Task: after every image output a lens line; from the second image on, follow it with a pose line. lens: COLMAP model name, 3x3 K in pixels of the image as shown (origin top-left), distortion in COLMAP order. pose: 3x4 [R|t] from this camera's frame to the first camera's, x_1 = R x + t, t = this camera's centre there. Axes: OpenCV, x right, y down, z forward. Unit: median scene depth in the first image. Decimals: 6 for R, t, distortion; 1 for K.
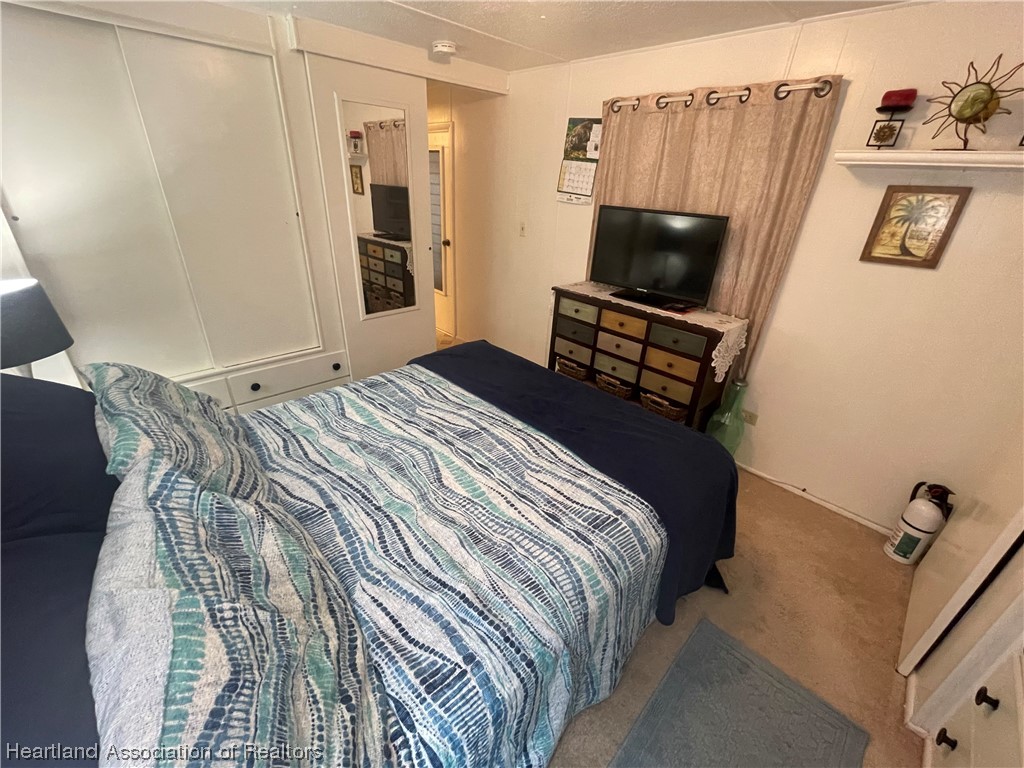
lens RADIAL K [[411.9, 0, 512.1], [0, 411.9, 383.3], [0, 0, 1]] dist [0.000118, -0.000001]
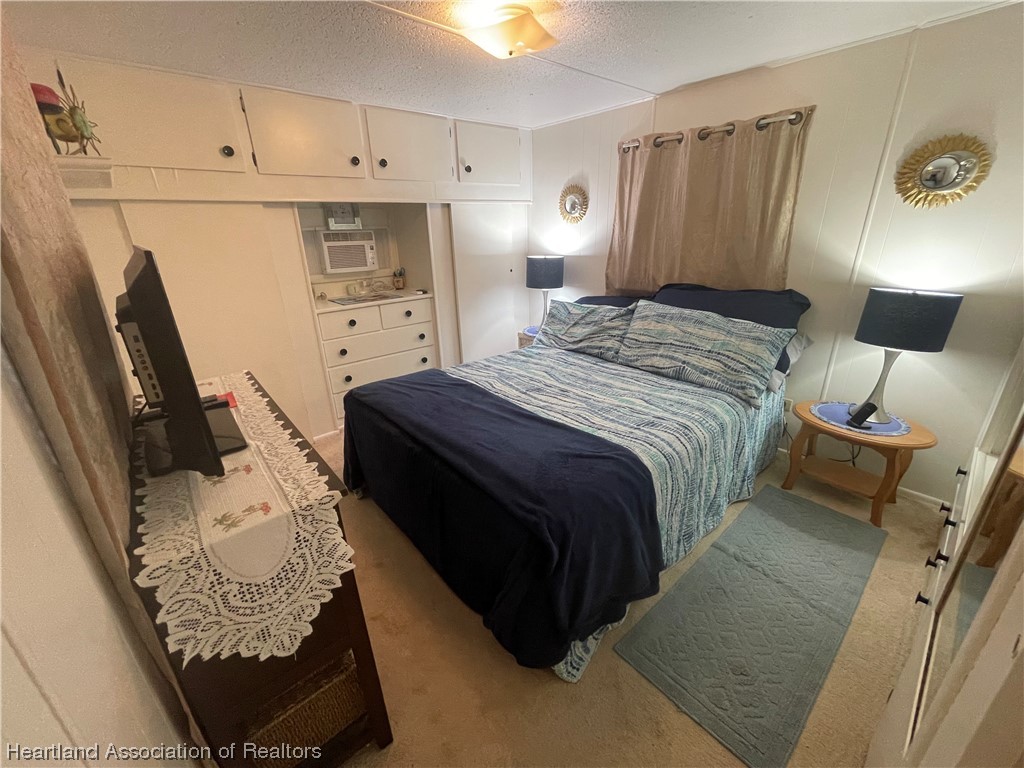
lens RADIAL K [[411.9, 0, 510.0], [0, 411.9, 381.2], [0, 0, 1]] dist [0.000118, -0.000001]
pose [[-0.999805, -0.017335, 0.009500, 0.280584], [-0.005085, 0.689944, 0.723845, -0.843380], [-0.019102, 0.723655, -0.689897, 1.972354]]
